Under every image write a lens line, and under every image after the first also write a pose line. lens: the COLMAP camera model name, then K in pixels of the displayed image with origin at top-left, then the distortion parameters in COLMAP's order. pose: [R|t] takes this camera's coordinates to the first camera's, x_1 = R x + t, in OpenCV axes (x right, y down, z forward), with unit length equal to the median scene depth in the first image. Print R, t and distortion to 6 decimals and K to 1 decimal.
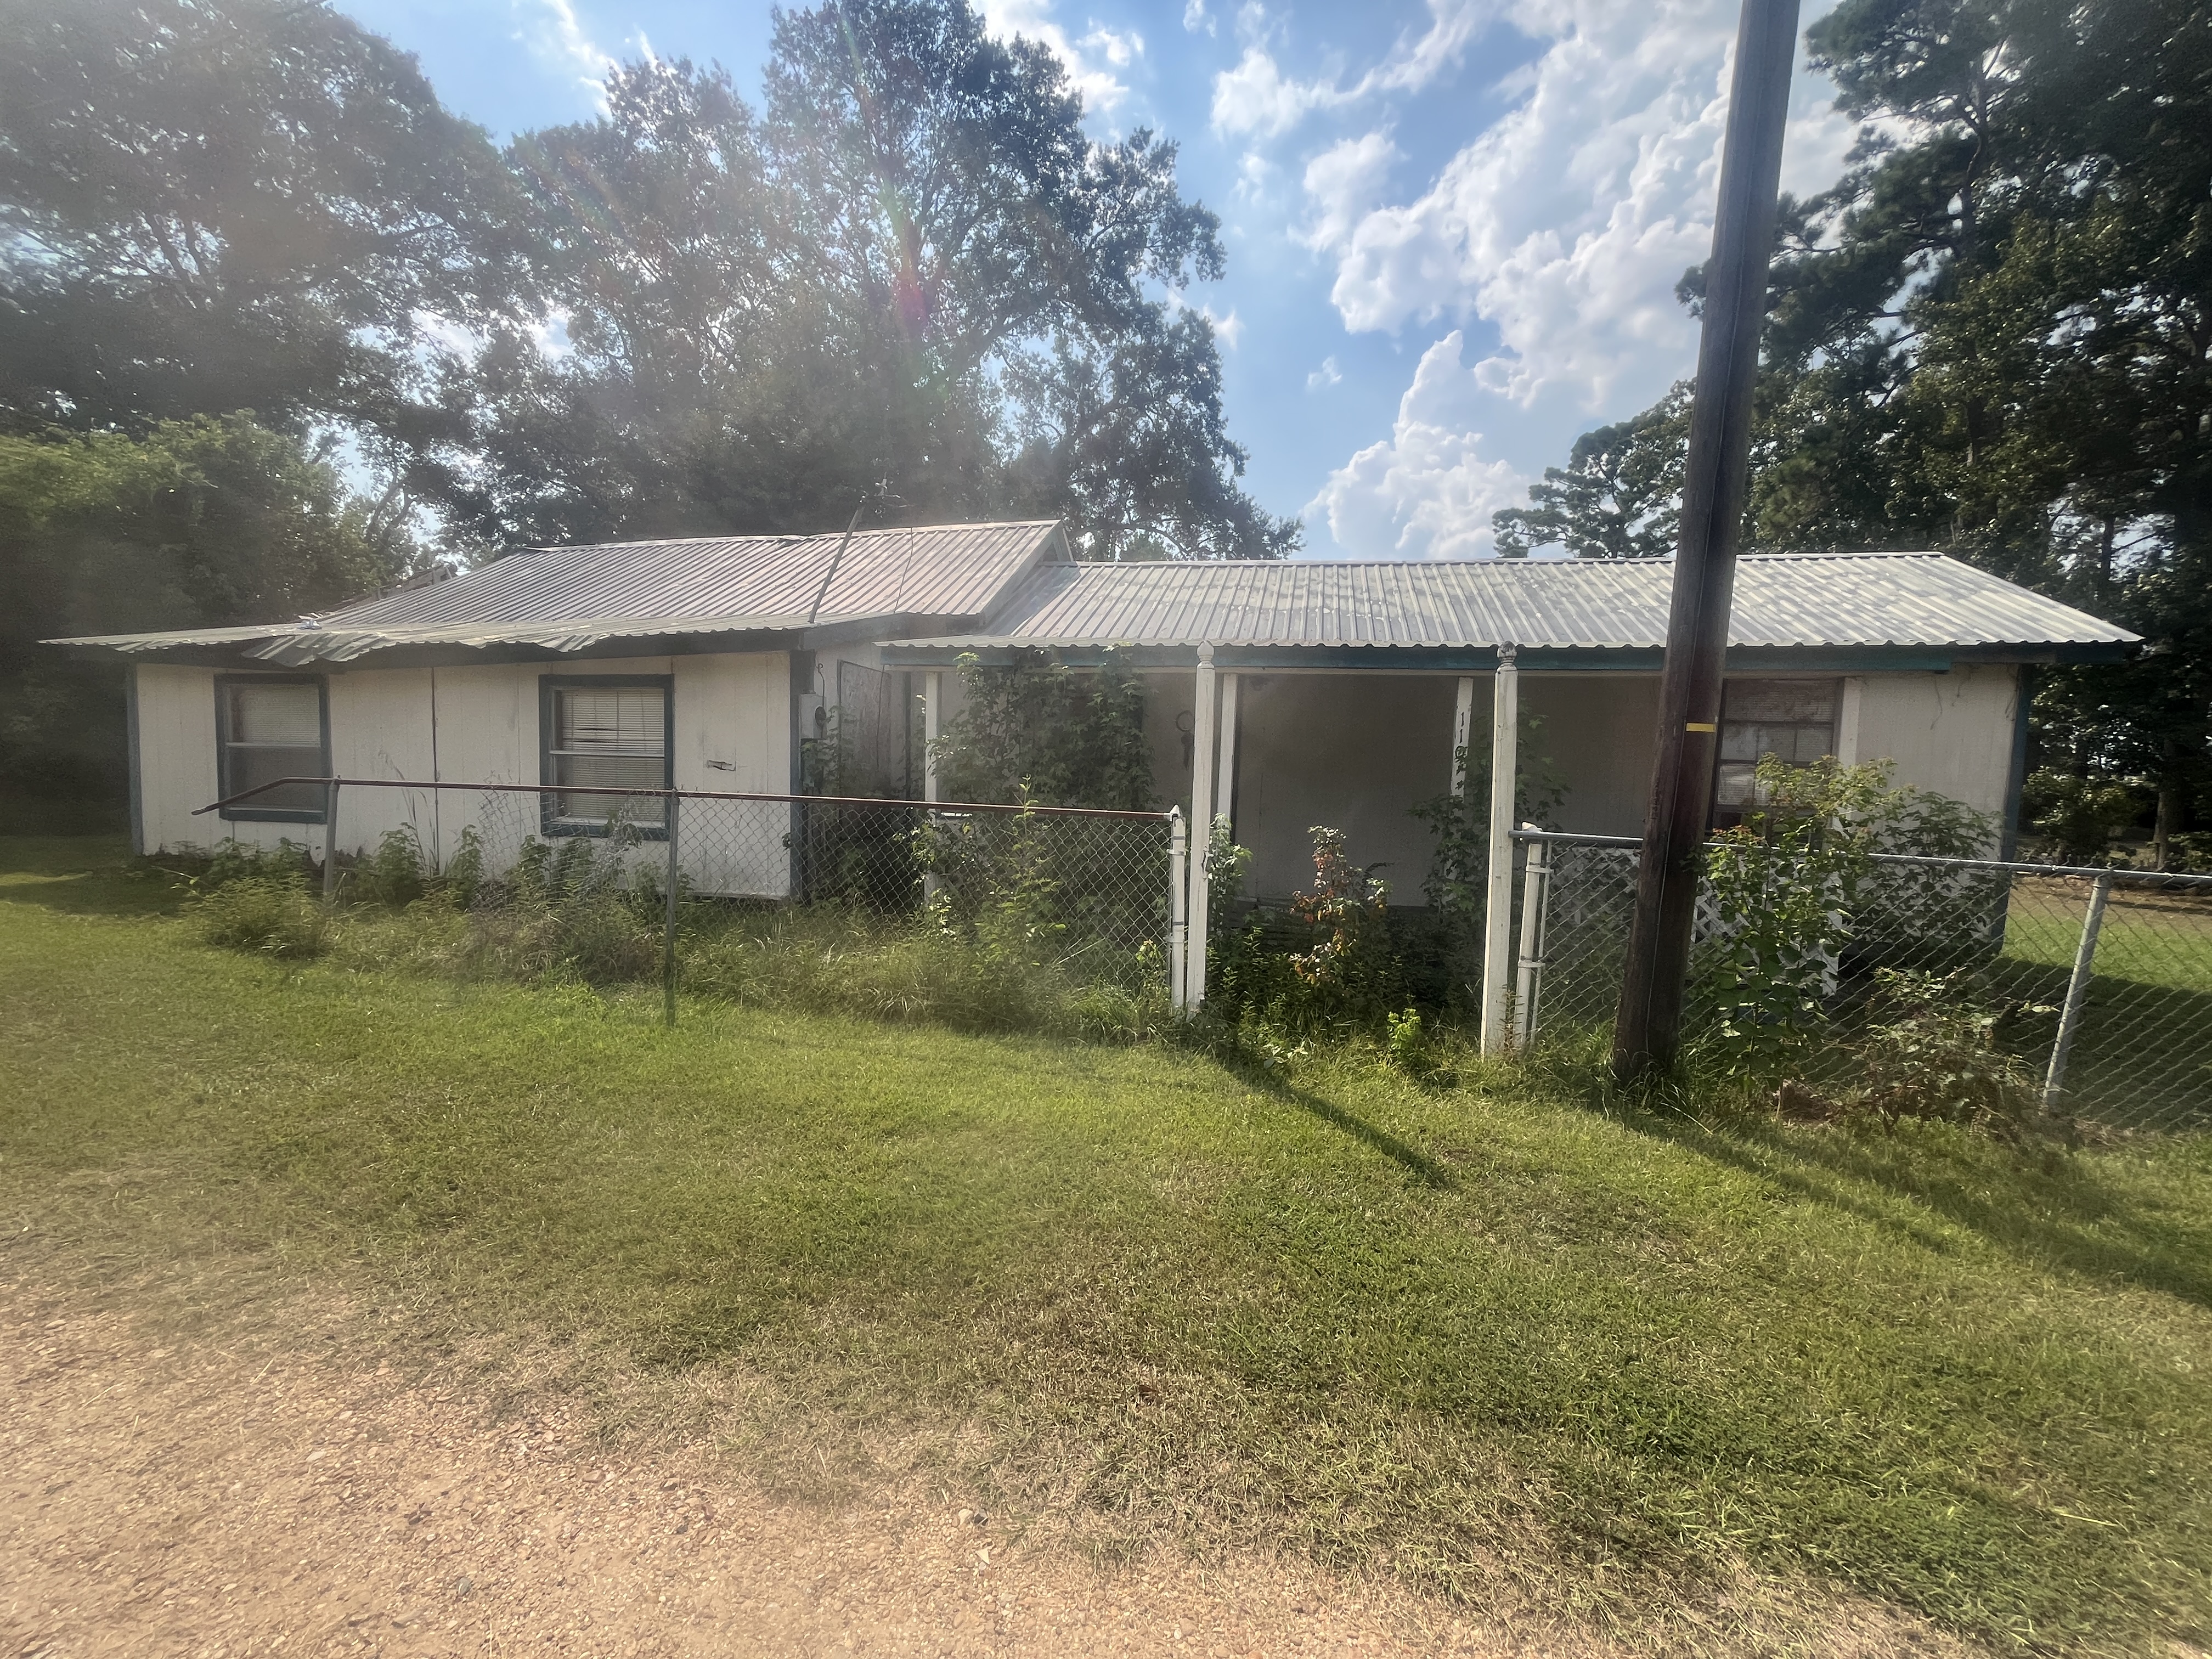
lens RADIAL K [[893.6, 0, 1115.7], [0, 893.6, 832.1], [0, 0, 1]] dist [-0.001307, -0.000334]
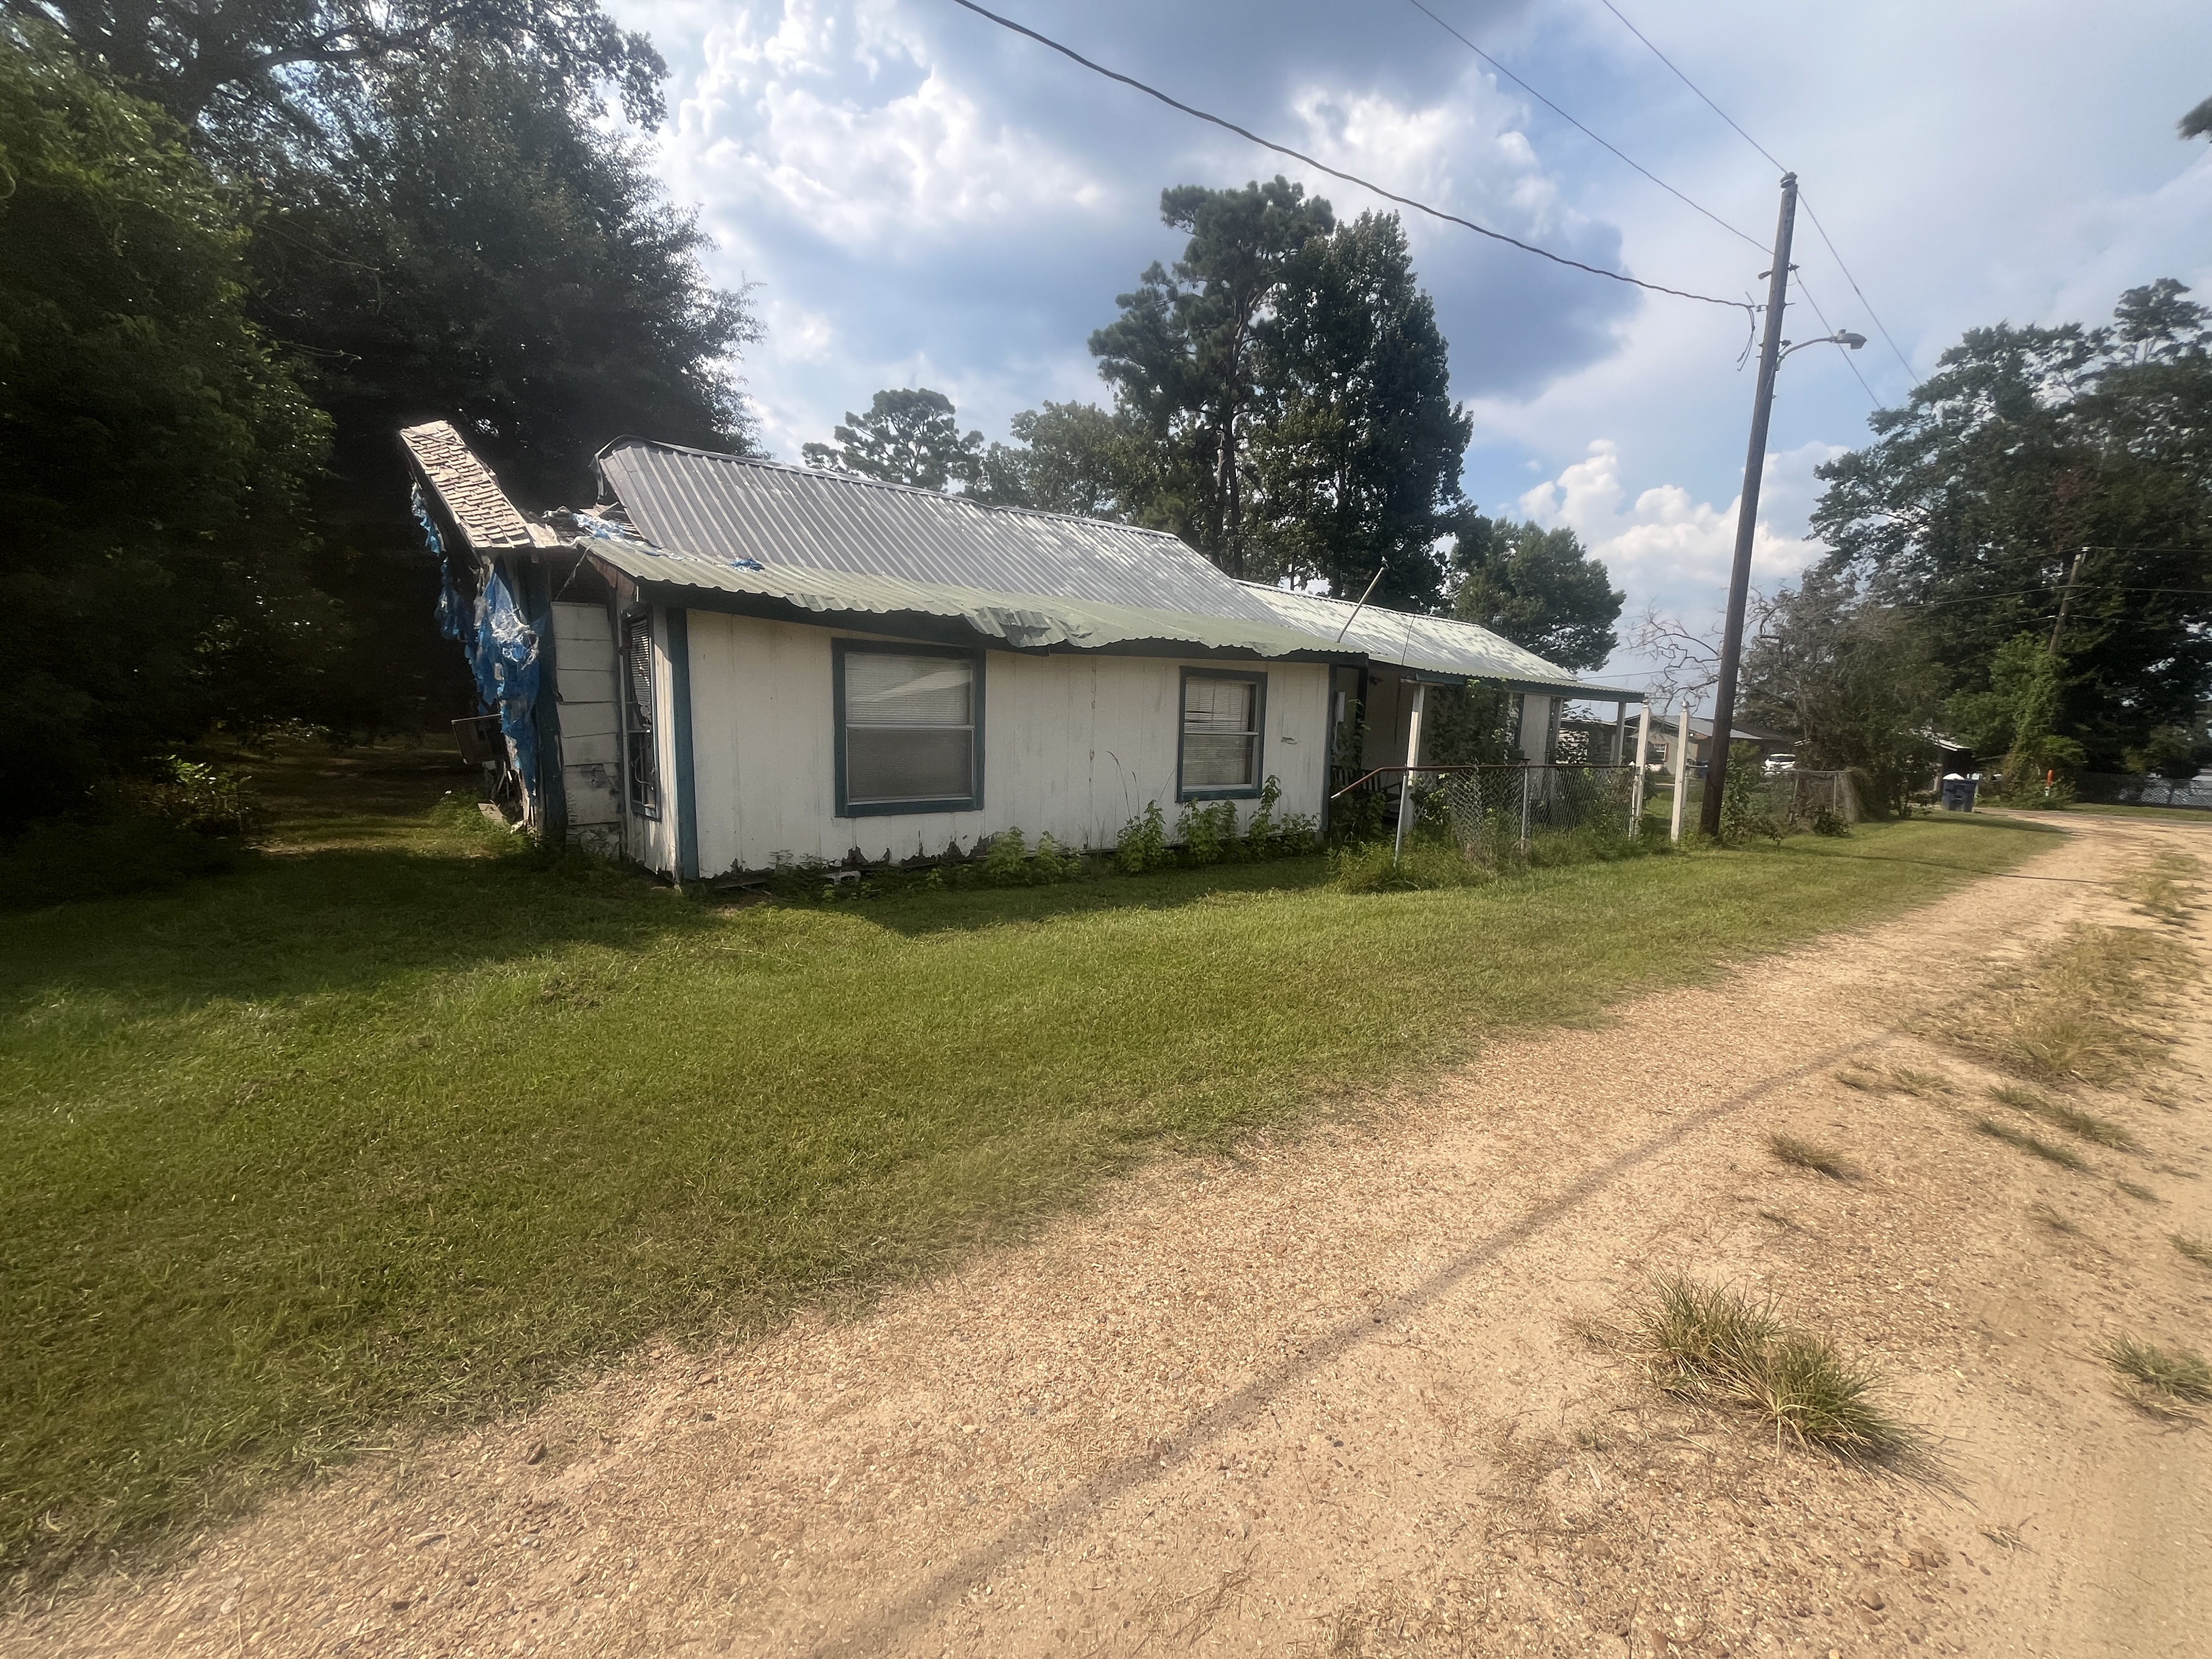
lens RADIAL K [[893.6, 0, 1106.3], [0, 893.6, 847.5], [0, 0, 1]] dist [-0.001307, -0.000334]
pose [[0.633945, -0.122658, 0.763589, -1.478717], [0.034285, 0.990830, 0.130696, -0.089641], [-0.772618, -0.056674, 0.632337, 0.250430]]
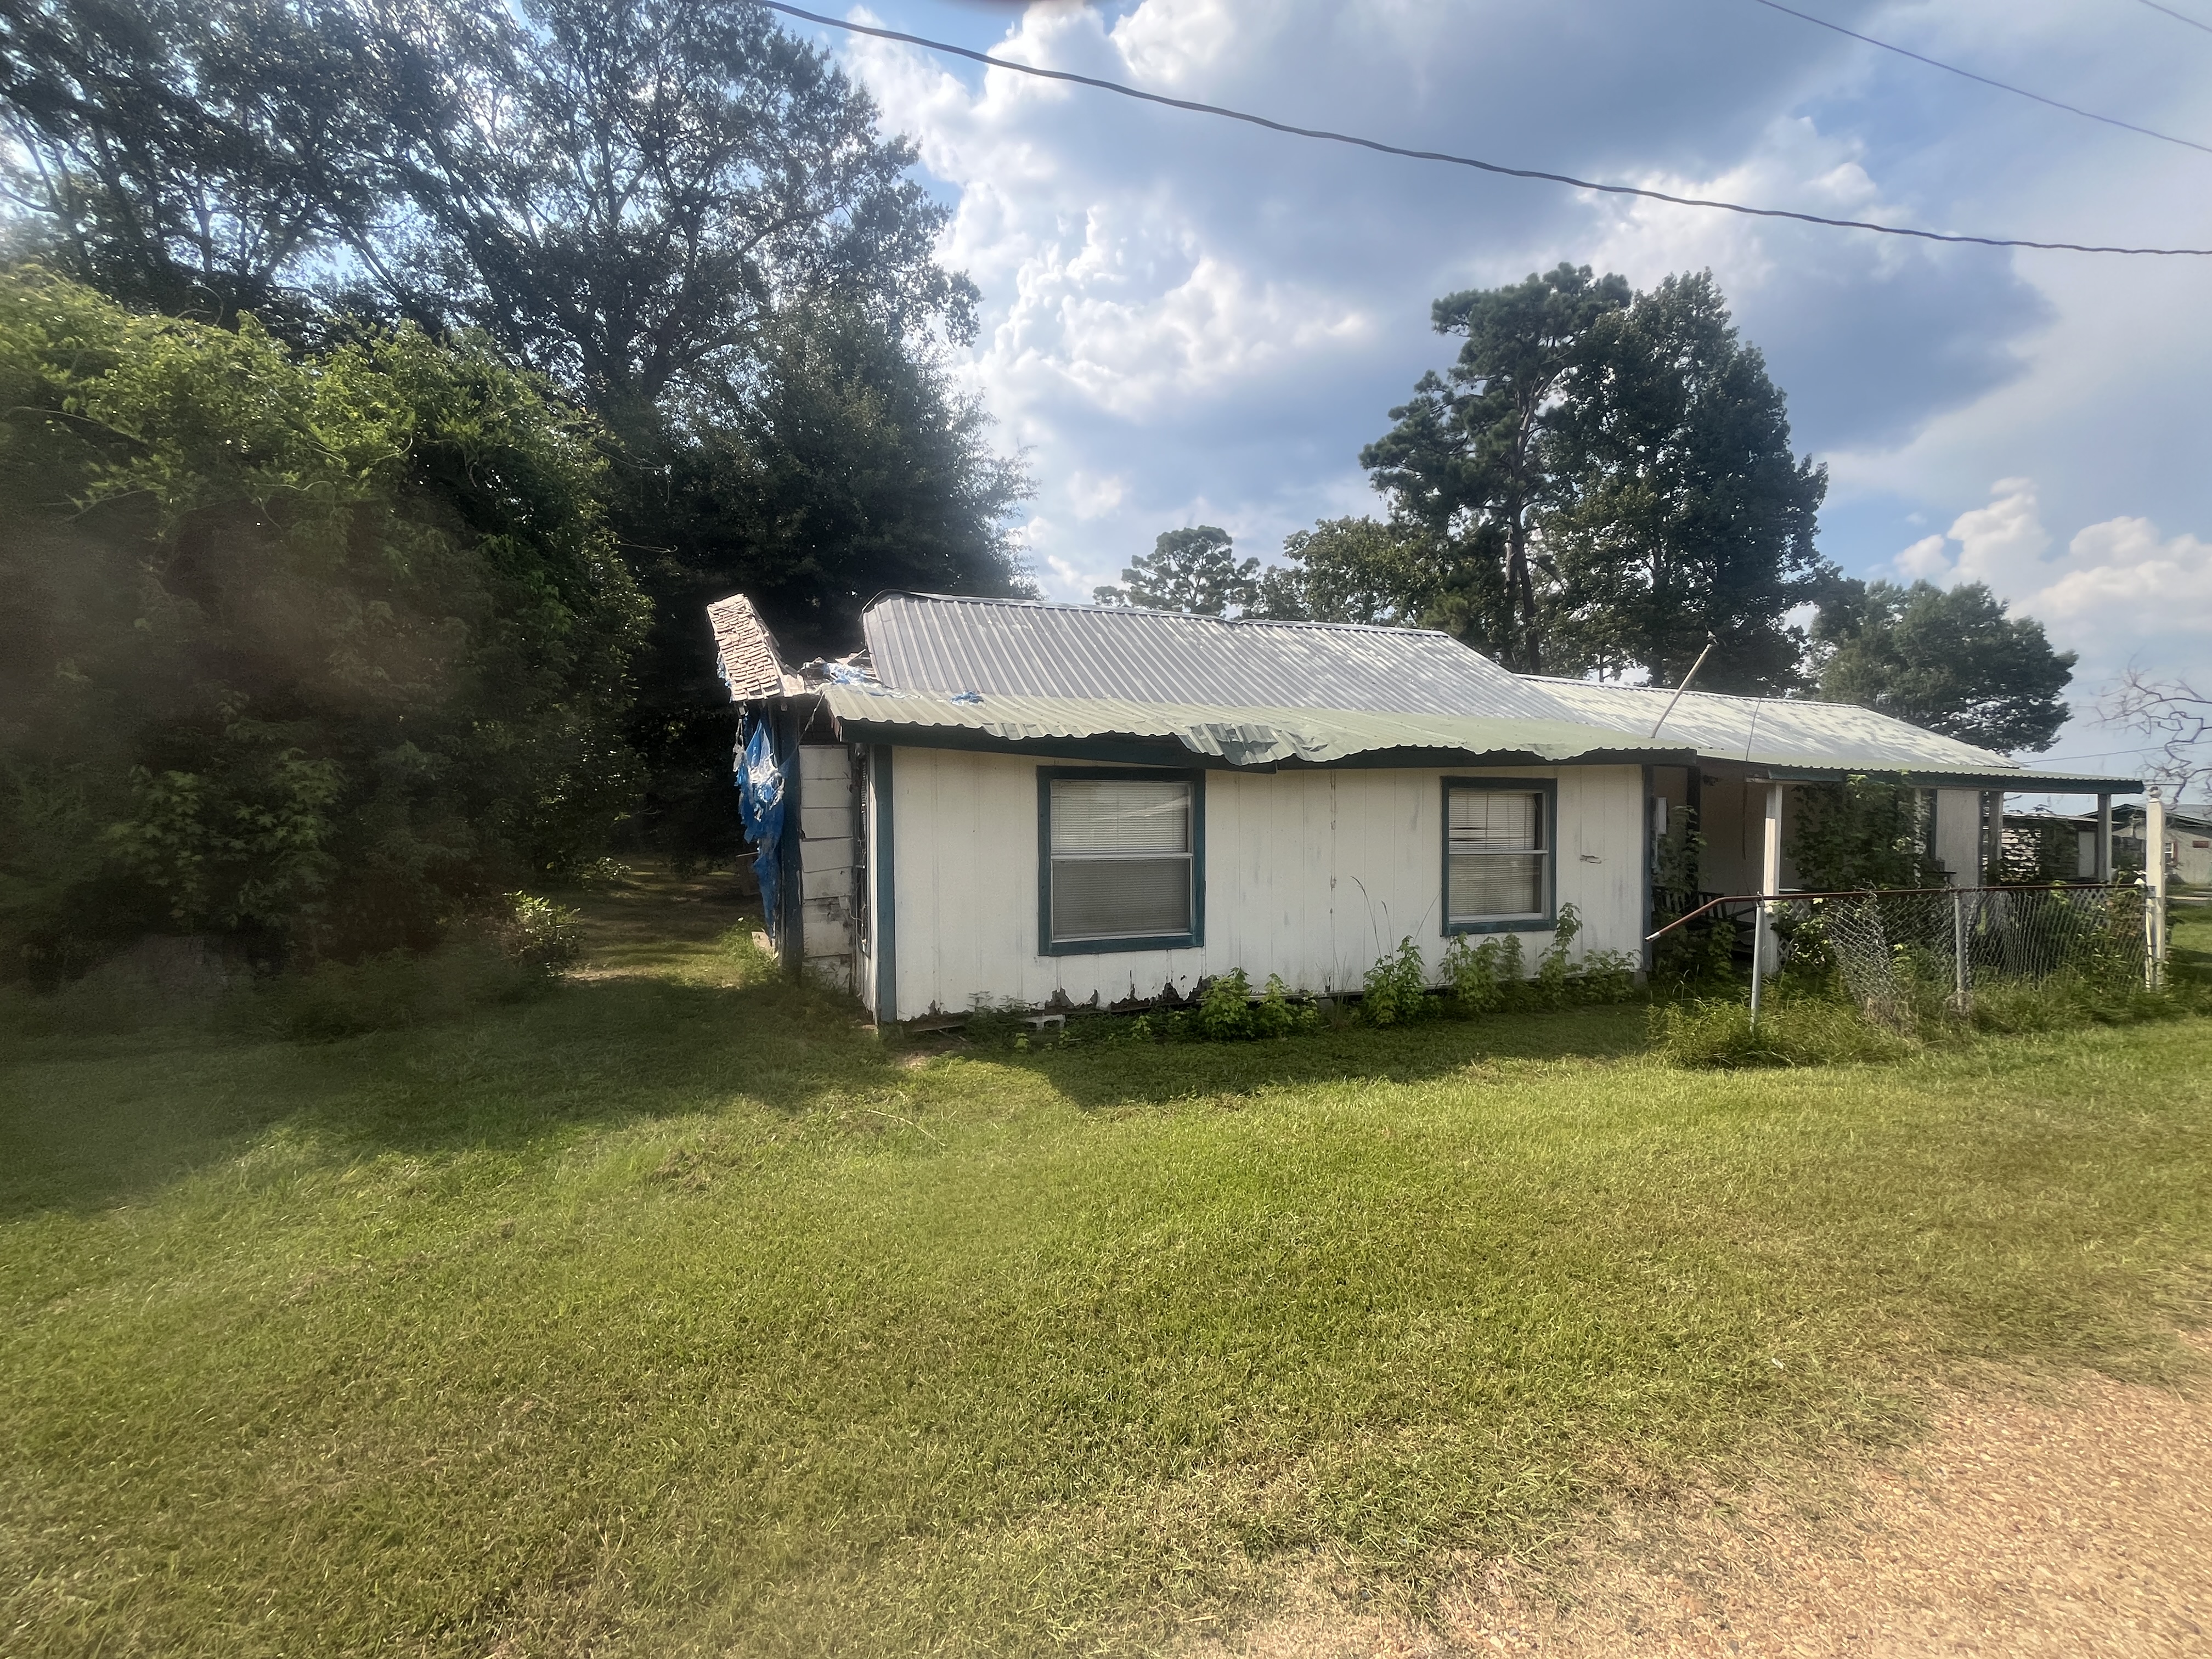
lens RADIAL K [[893.6, 0, 1109.5], [0, 893.6, 845.3], [0, 0, 1]] dist [-0.001307, -0.000334]
pose [[0.839900, -0.041381, 0.541162, -1.359060], [0.056615, 0.998330, -0.011528, -0.100506], [-0.539781, 0.040320, 0.840839, 0.289482]]
